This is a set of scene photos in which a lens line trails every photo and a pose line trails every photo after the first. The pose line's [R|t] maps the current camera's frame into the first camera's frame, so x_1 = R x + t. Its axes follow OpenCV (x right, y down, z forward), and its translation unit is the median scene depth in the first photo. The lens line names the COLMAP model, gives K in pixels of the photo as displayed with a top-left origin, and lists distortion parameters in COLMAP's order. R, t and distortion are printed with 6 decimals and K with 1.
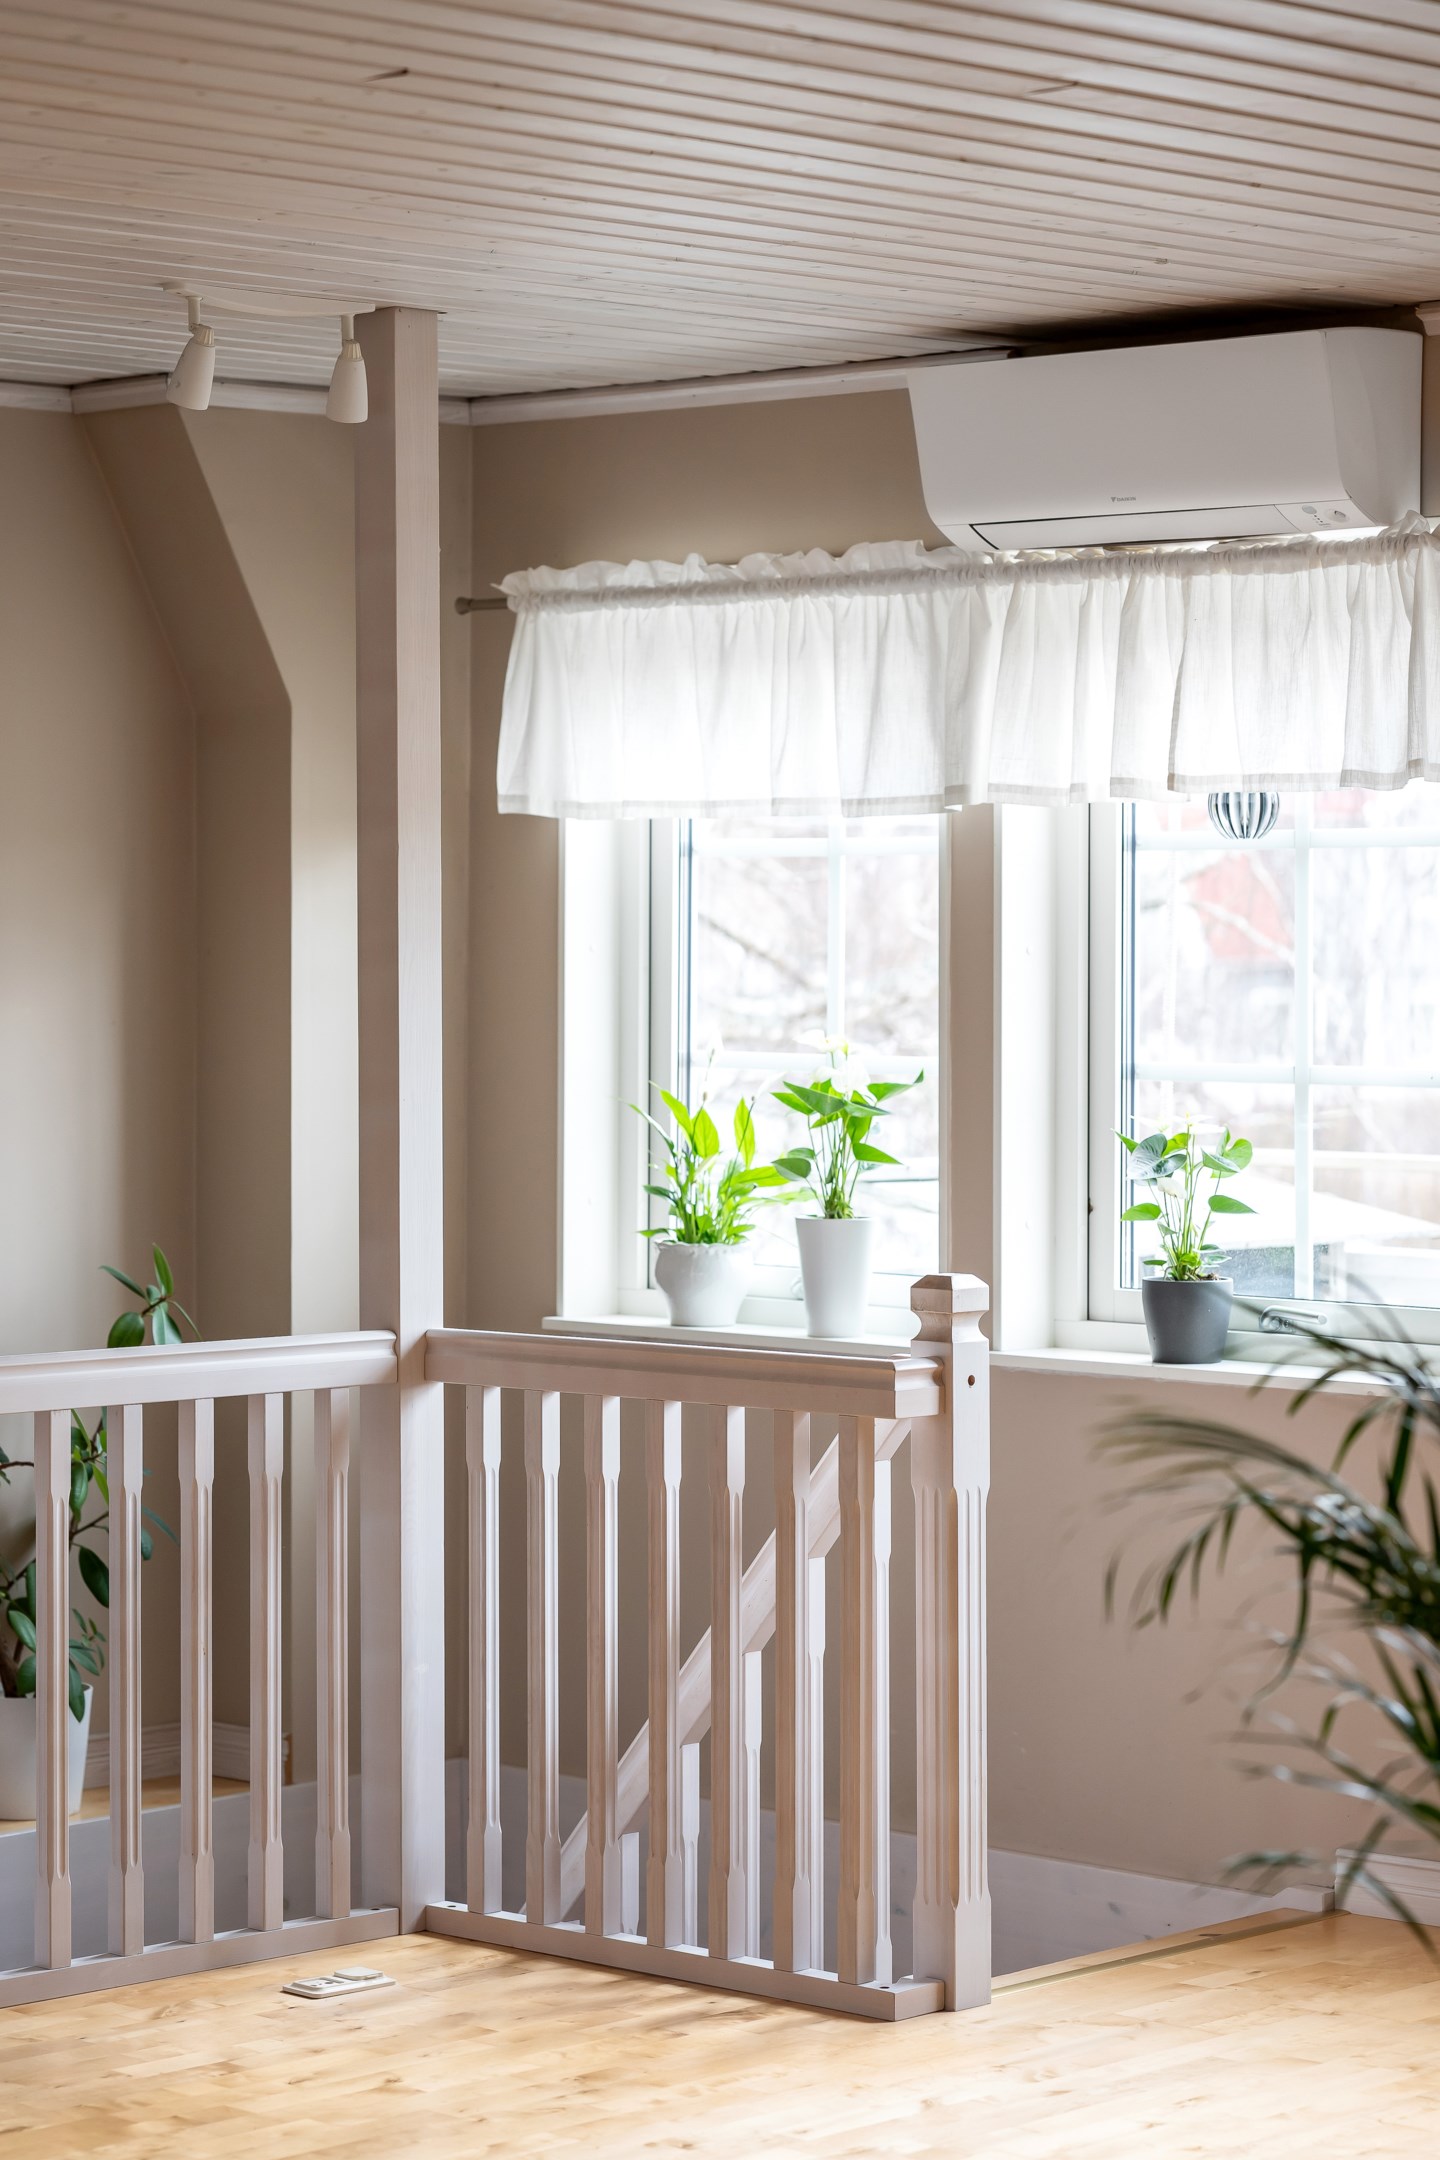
lens RADIAL K [[5149.7, 0, 720.3], [0, 5149.7, 957.6], [0, 0, 1]] dist [0.018980, -0.379648]
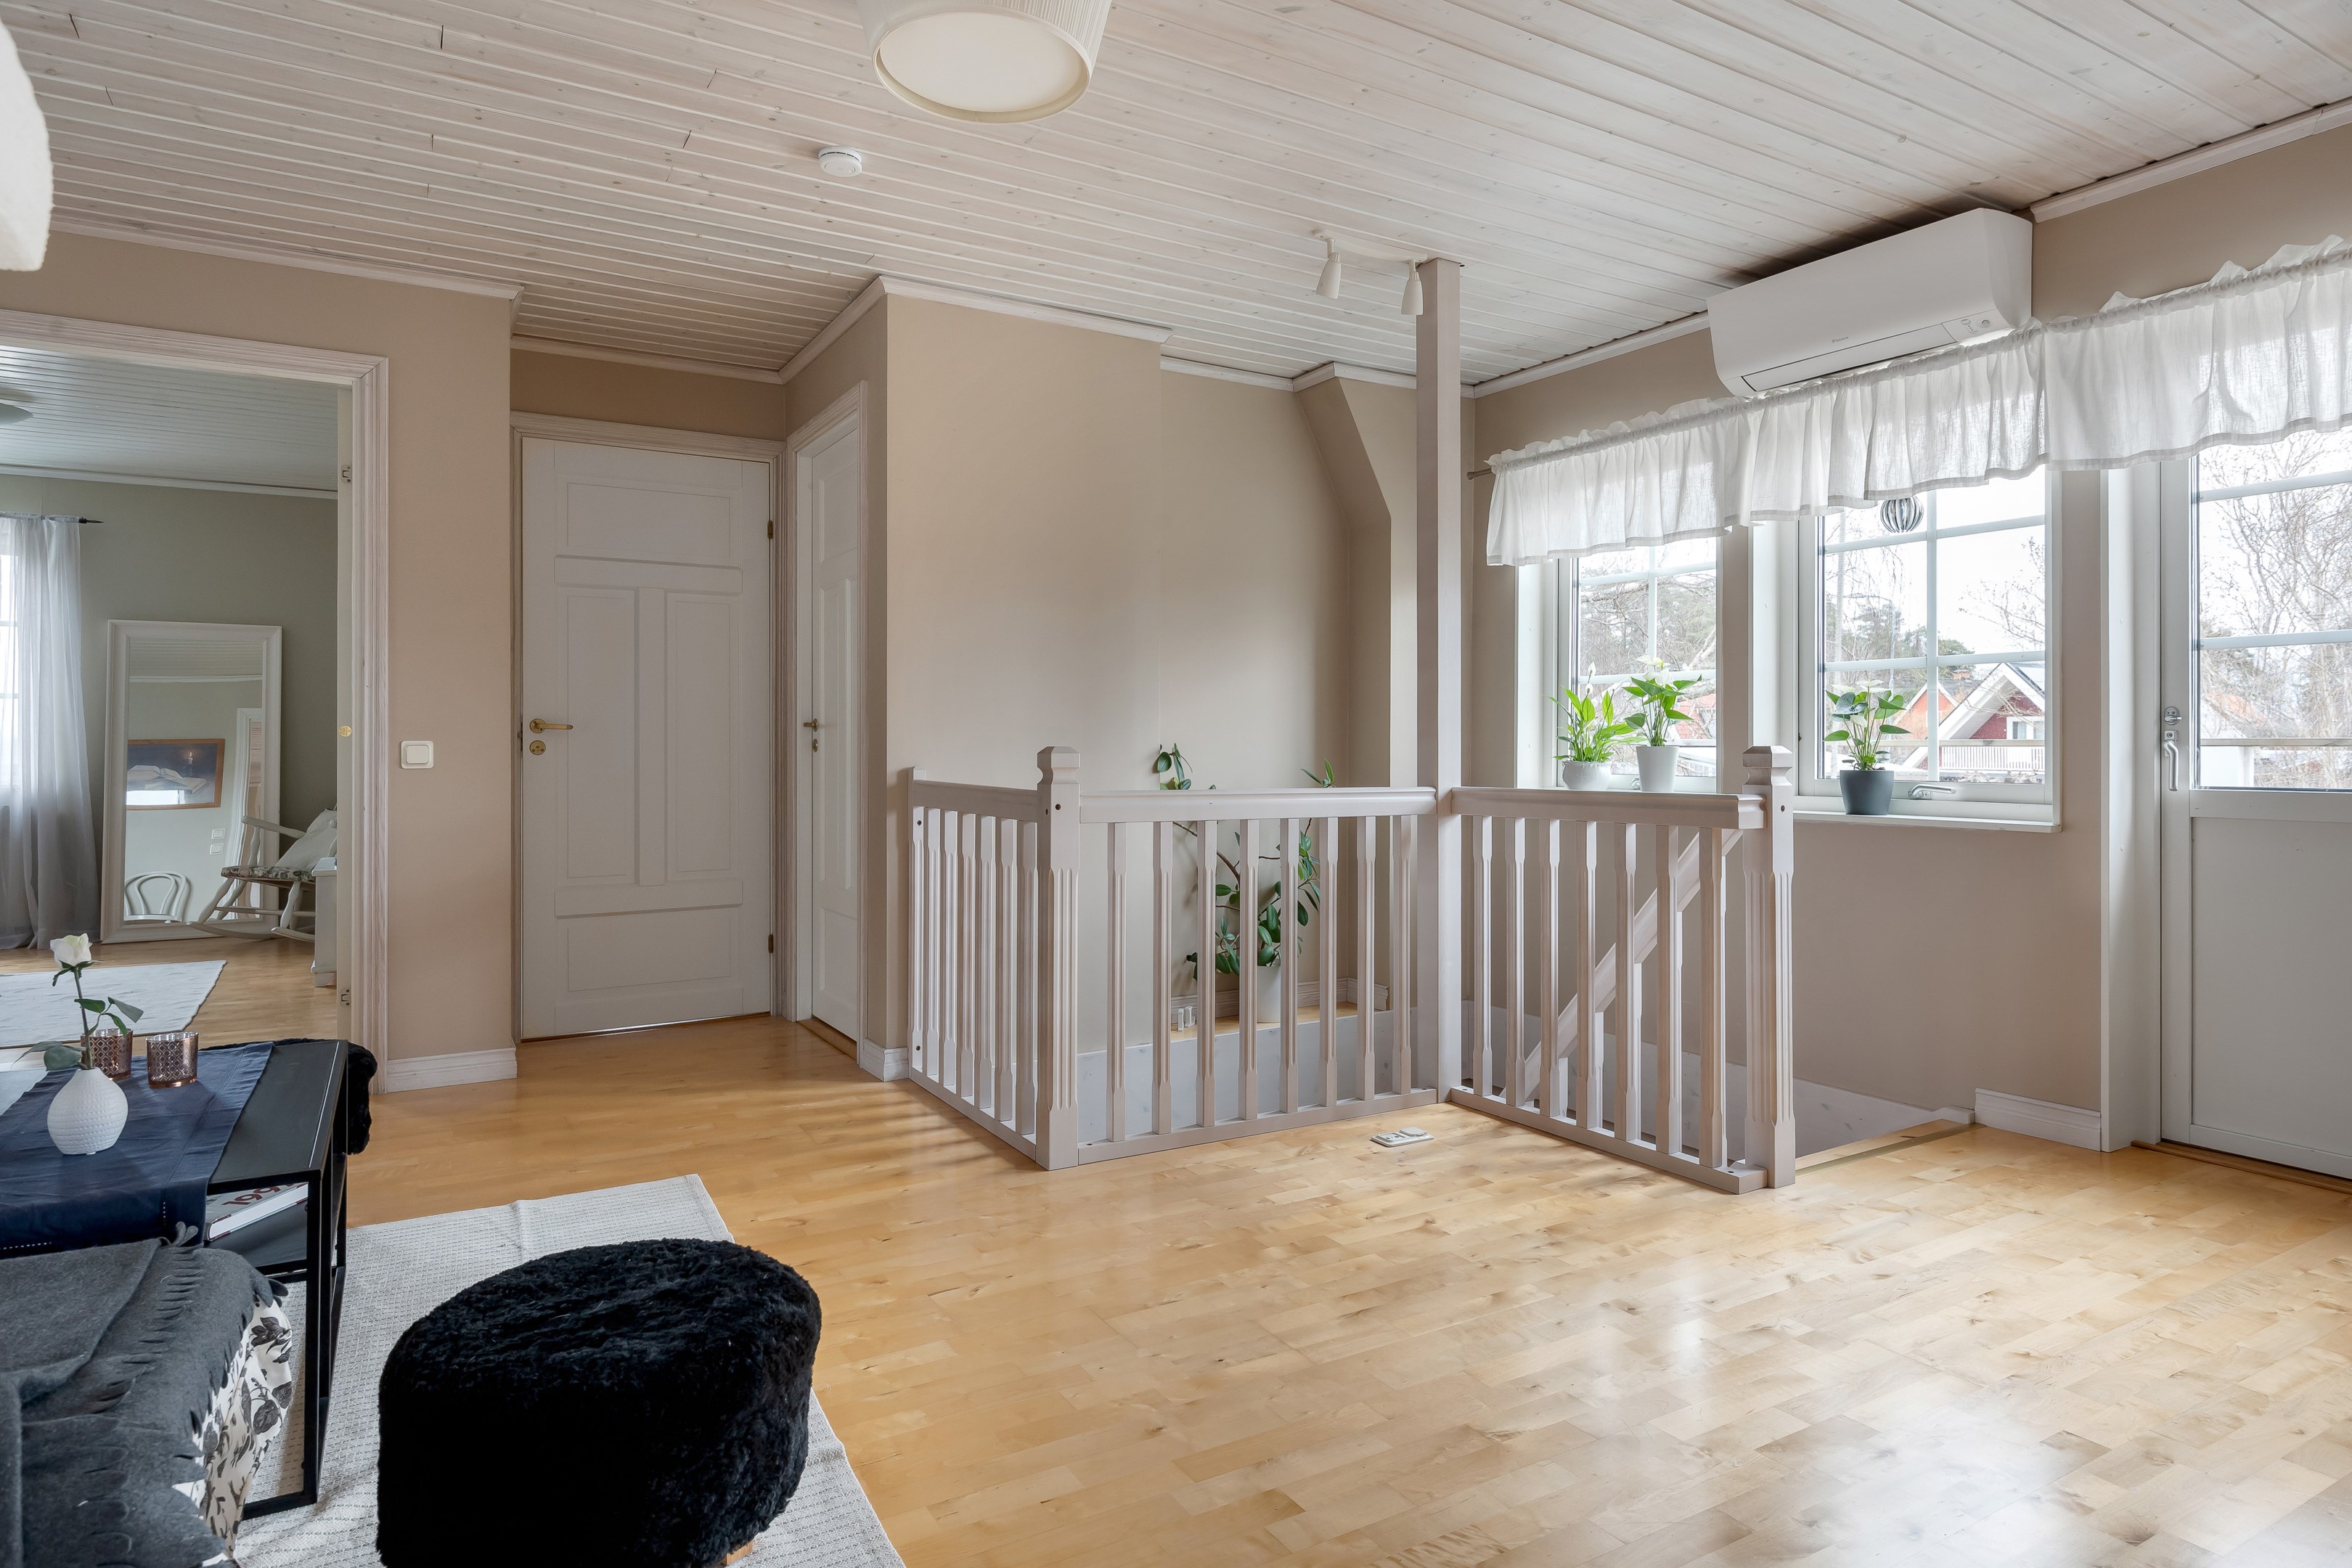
lens RADIAL K [[1342.6, 0, 1209.2], [0, 1342.6, 747.3], [0, 0, 1]] dist [0.002373, -0.000799]
pose [[0.972061, 0.003019, -0.234708, -0.027822], [-0.004523, 0.999973, -0.005869, 0.060937], [0.234684, 0.006766, 0.972048, 0.493939]]
